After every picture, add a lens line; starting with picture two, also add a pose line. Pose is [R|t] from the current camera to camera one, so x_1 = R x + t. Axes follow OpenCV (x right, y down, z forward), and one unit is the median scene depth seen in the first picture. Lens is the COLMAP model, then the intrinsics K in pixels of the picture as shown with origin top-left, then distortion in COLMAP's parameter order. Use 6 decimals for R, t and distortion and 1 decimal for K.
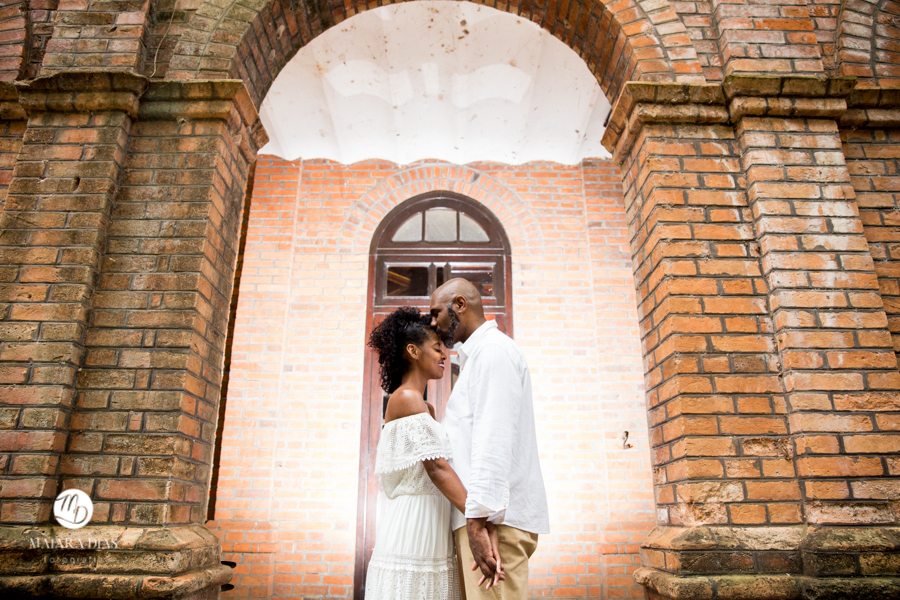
lens RADIAL K [[640.2, 0, 454.1], [0, 640.2, 292.3], [0, 0, 1]] dist [-0.105393, 0.083156]
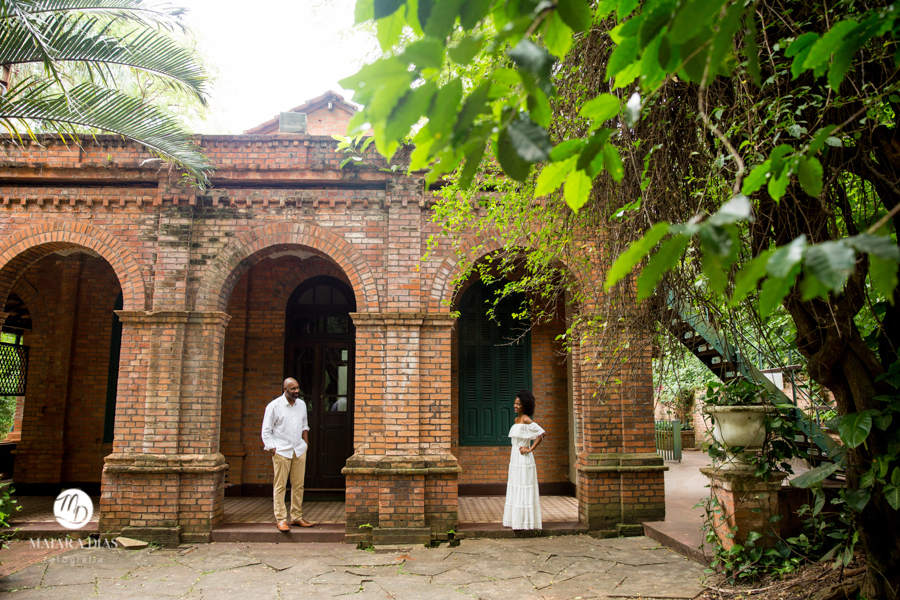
lens RADIAL K [[640.2, 0, 449.5], [0, 640.2, 304.5], [0, 0, 1]] dist [-0.105393, 0.083156]
pose [[0.999464, 0.003567, 0.032543, 0.703803], [-0.009419, 0.983346, 0.181498, -1.005568], [-0.031354, -0.181707, 0.982853, -2.155283]]
